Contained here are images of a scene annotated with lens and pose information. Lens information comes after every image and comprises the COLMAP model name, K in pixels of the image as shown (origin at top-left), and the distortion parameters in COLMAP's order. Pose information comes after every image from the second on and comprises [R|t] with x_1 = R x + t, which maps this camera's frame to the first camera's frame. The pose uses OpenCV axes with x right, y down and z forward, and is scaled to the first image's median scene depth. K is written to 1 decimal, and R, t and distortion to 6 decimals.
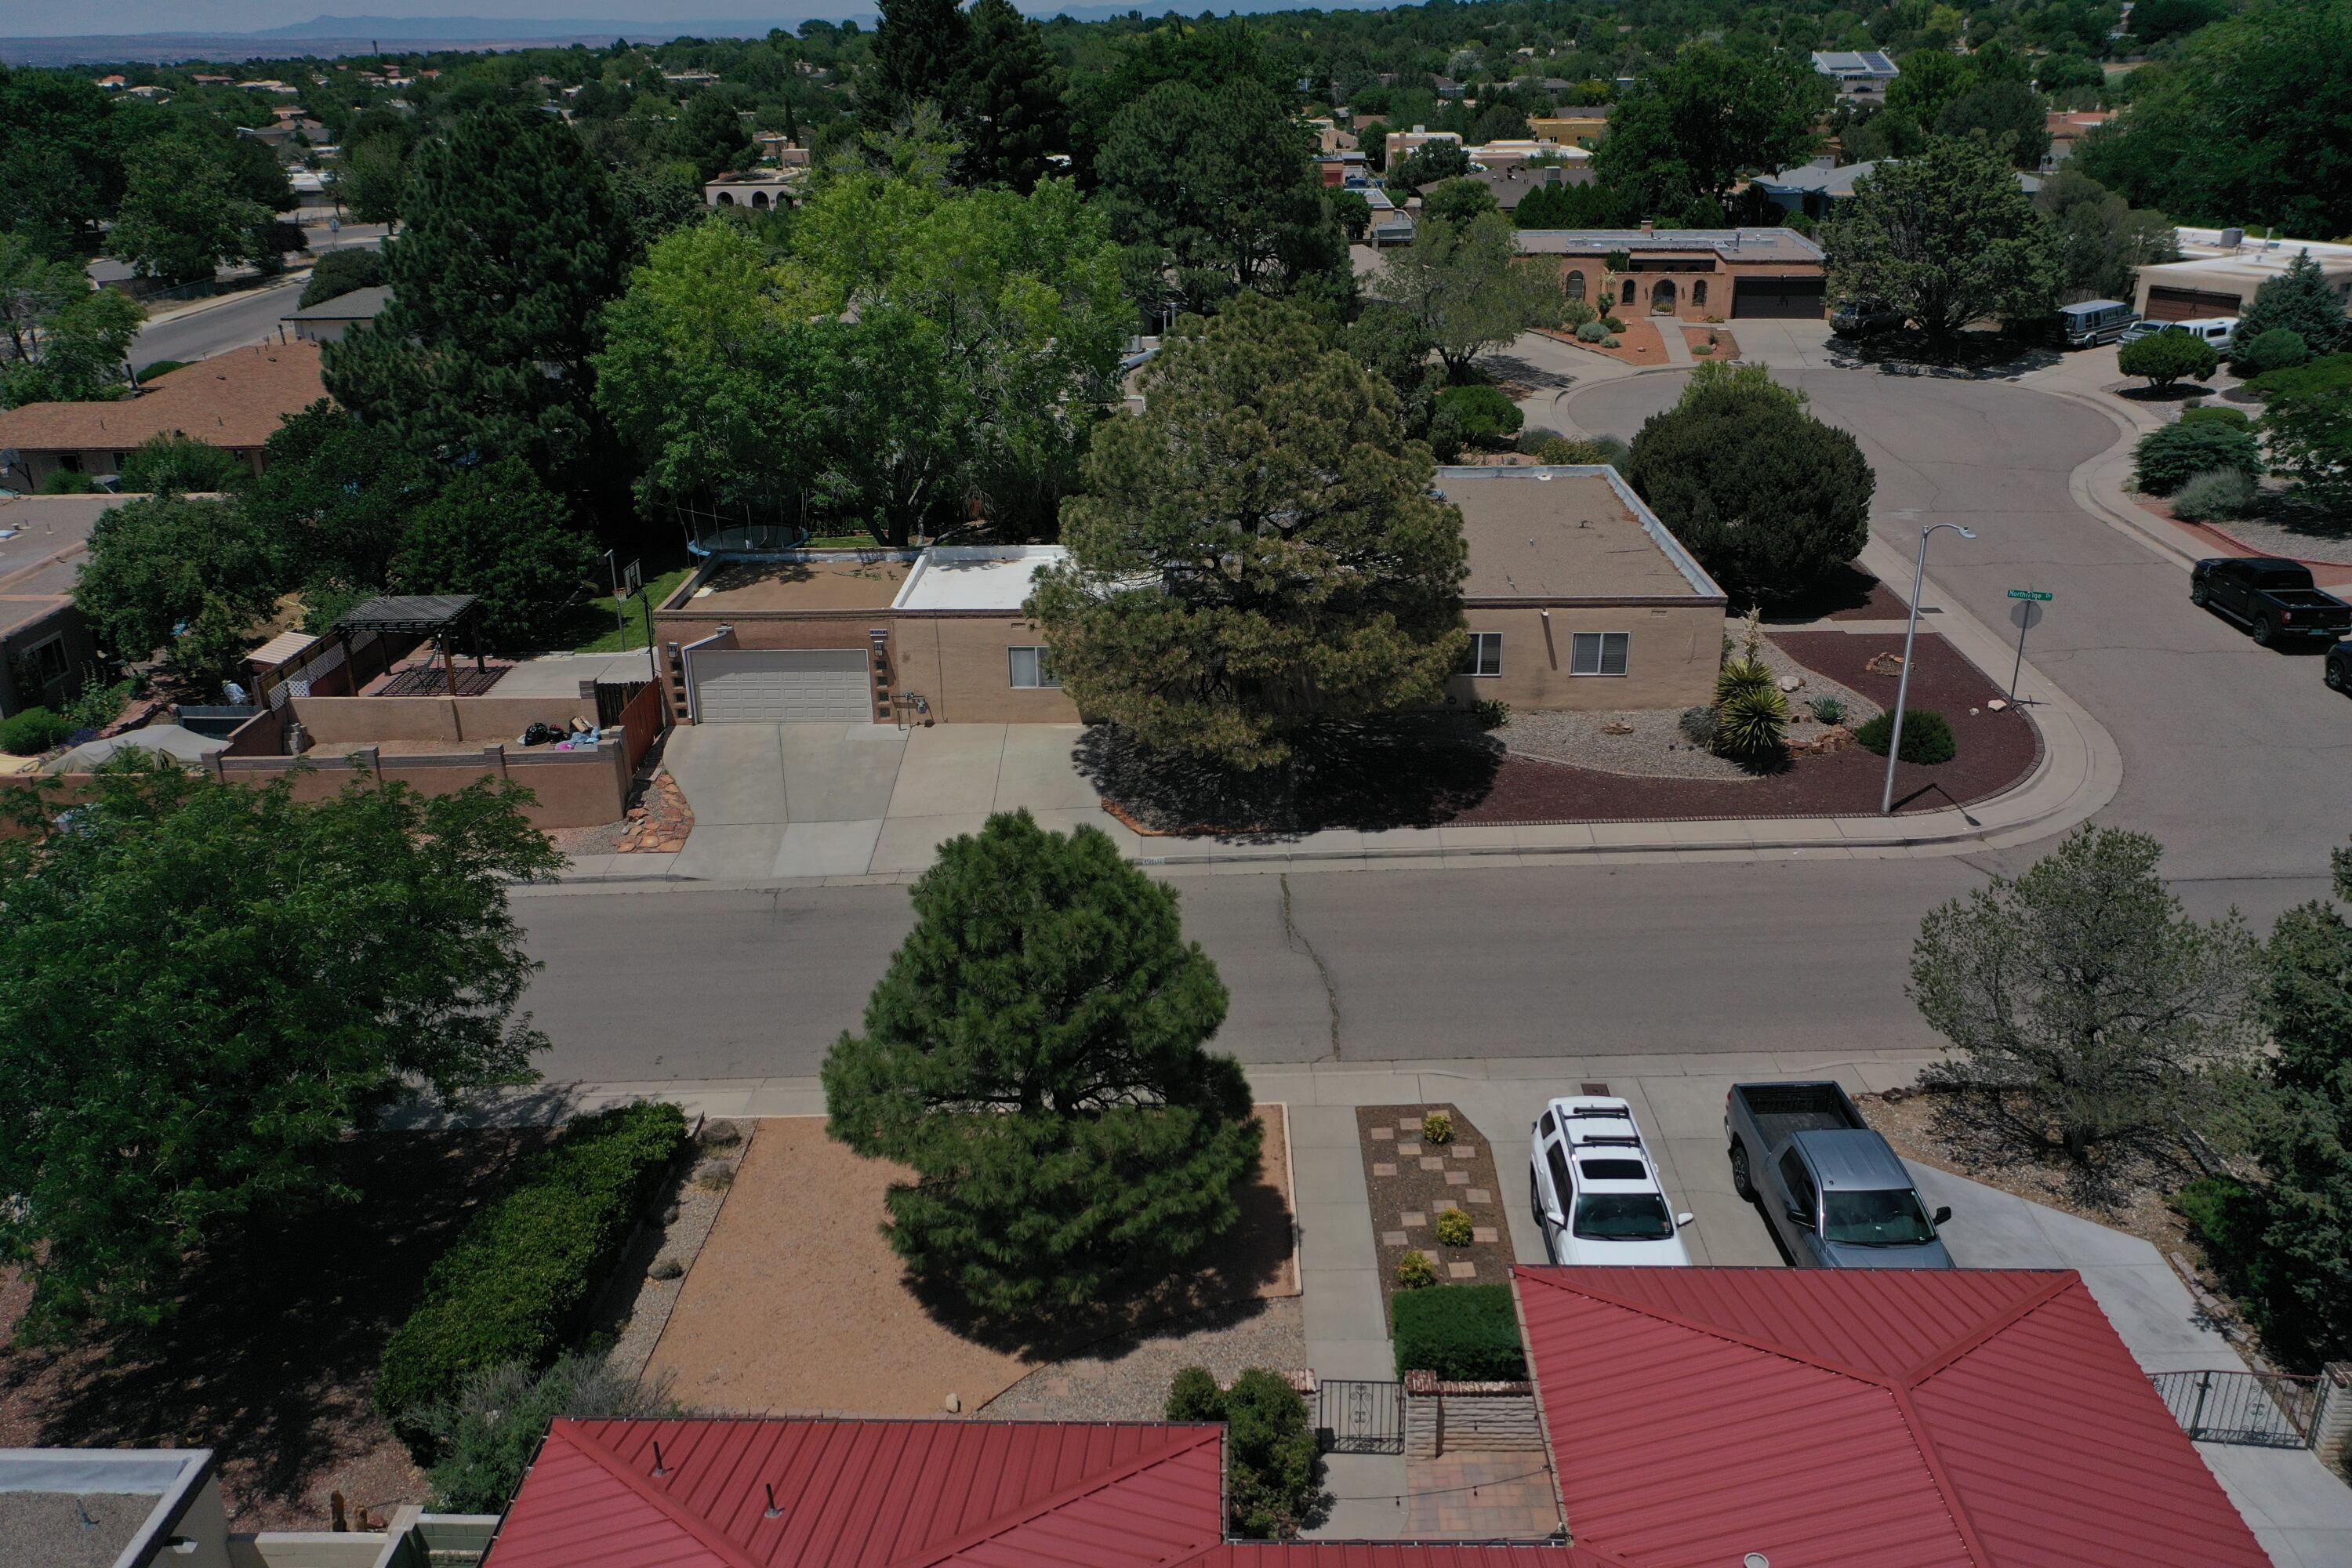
lens RADIAL K [[1837.0, 0, 1176.0], [0, 1837.0, 784.0], [0, 0, 1]] dist [0.003245, -0.002980]
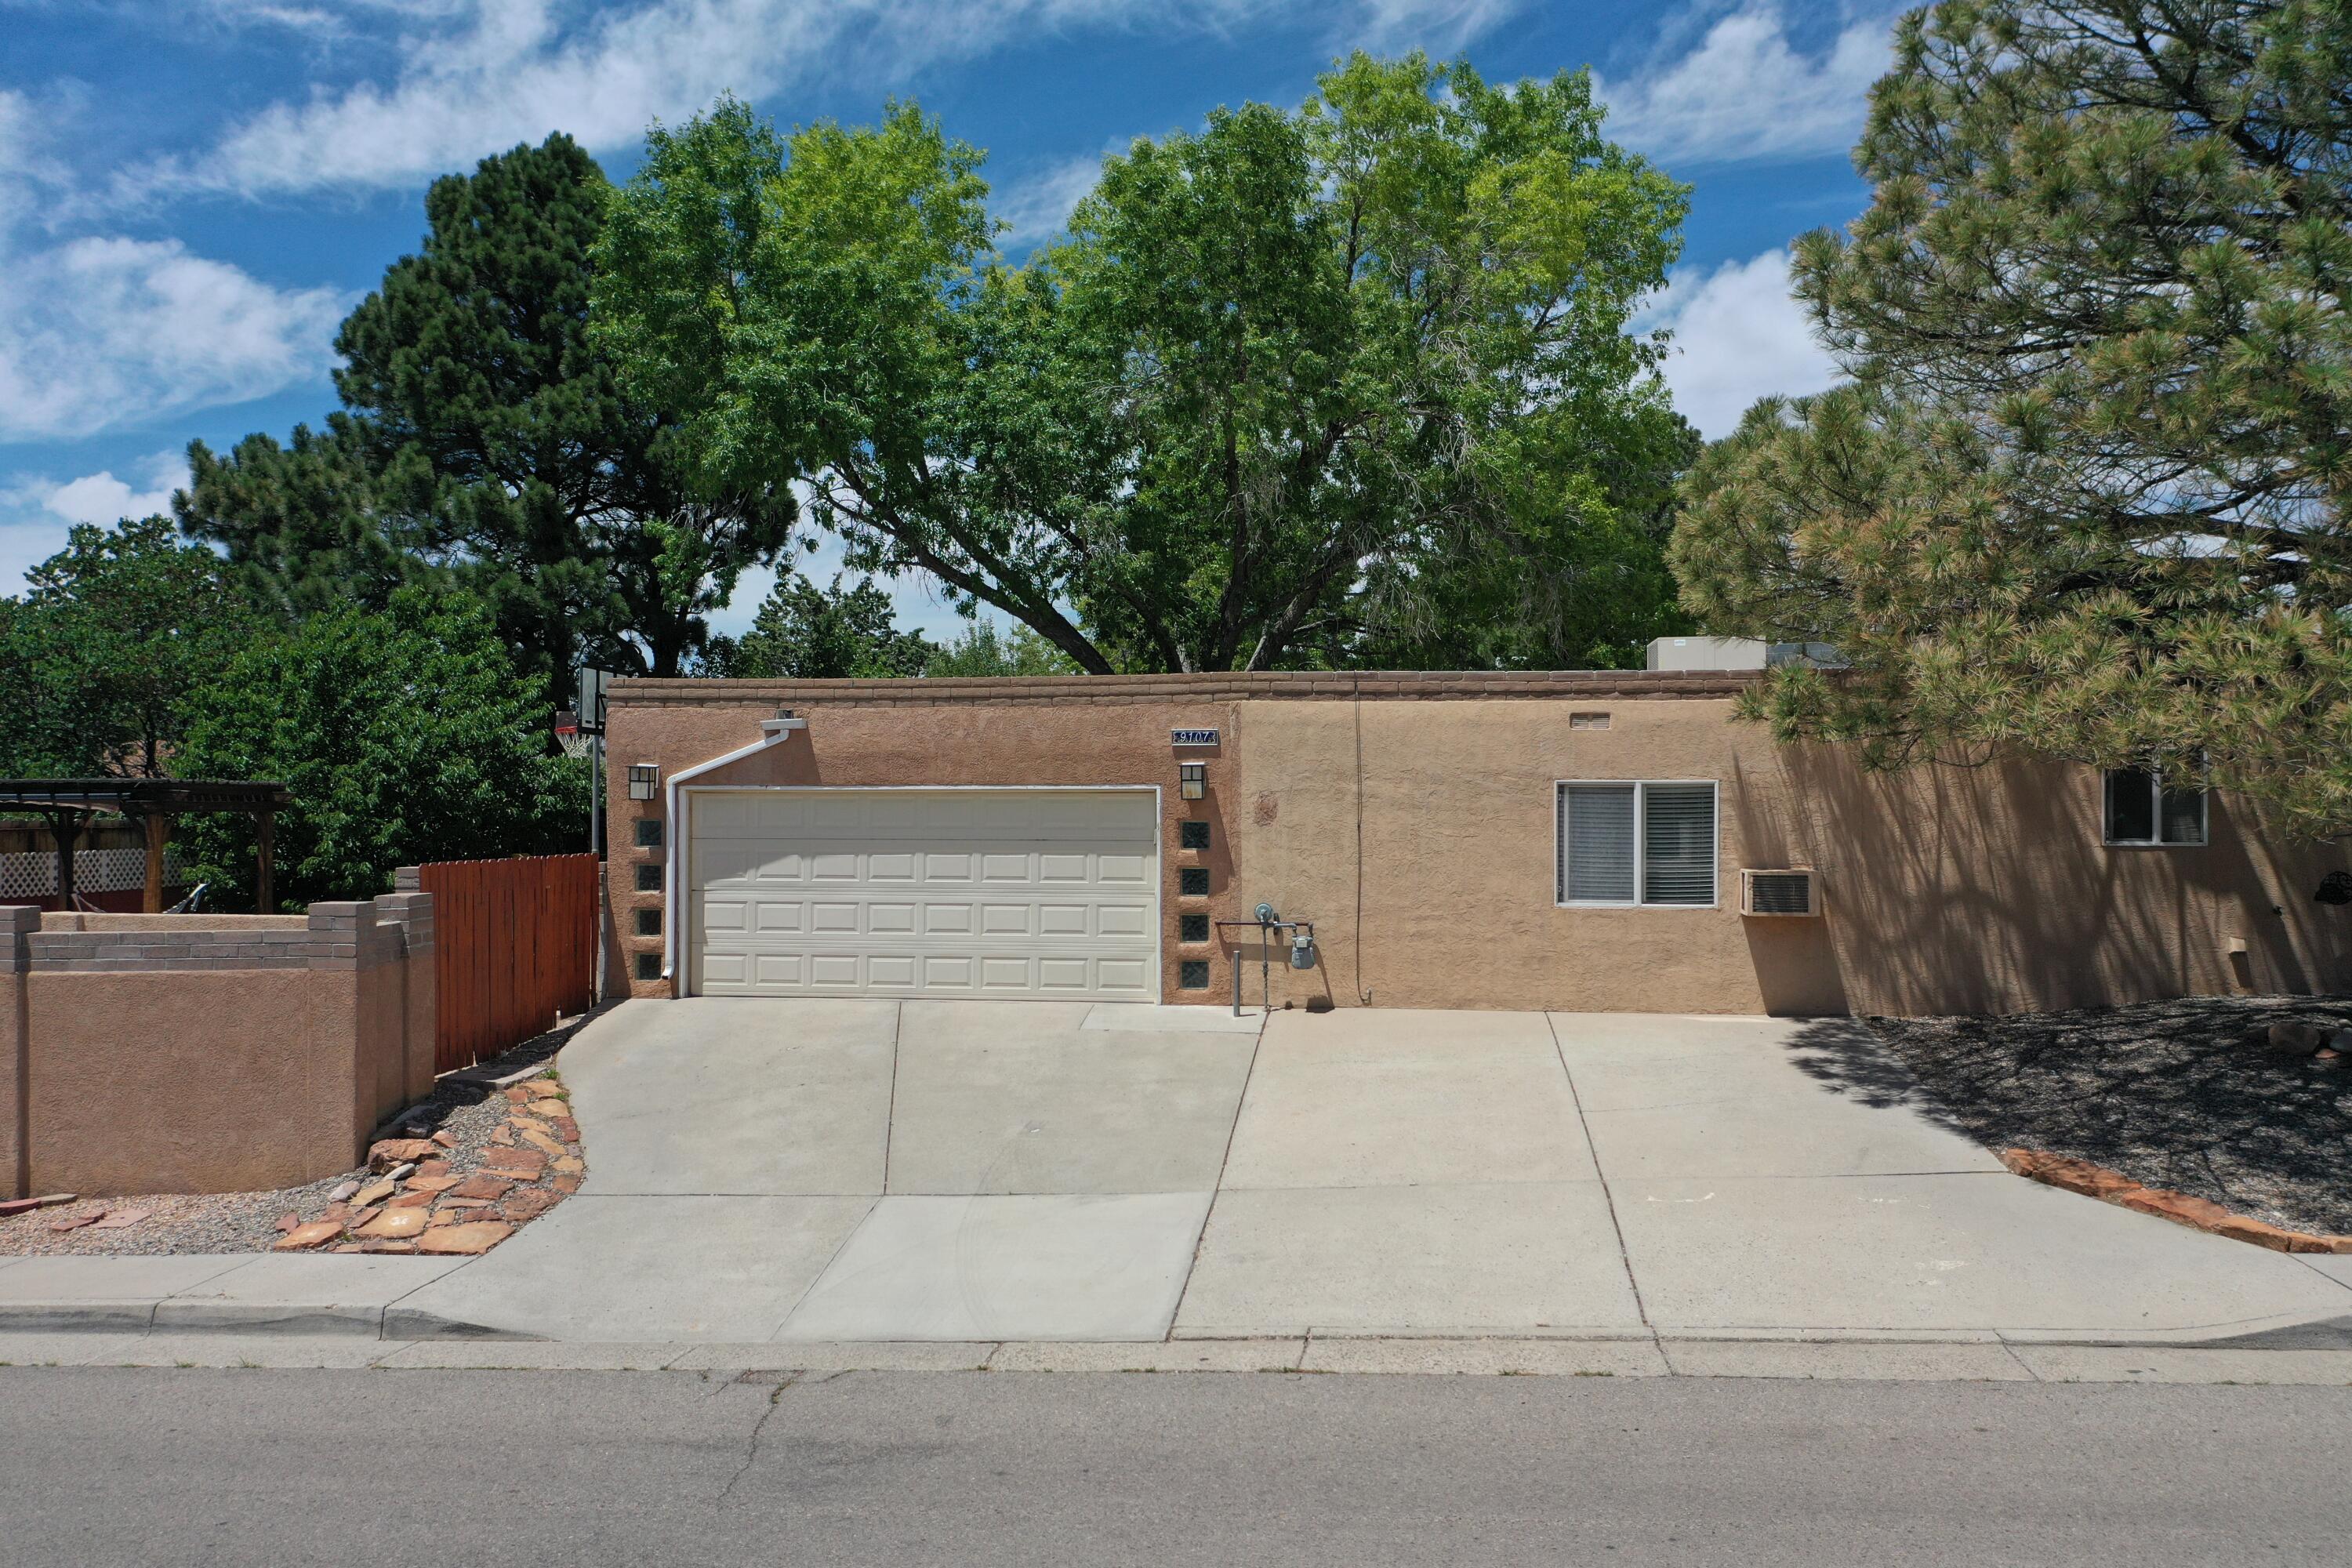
lens RADIAL K [[1837.0, 0, 1176.0], [0, 1837.0, 784.0], [0, 0, 1]] dist [0.003245, -0.002980]
pose [[0.994190, 0.009770, -0.107193, -0.125056], [-0.051608, 0.917206, -0.395057, 0.068913], [0.094458, 0.398294, 0.912381, 0.663019]]
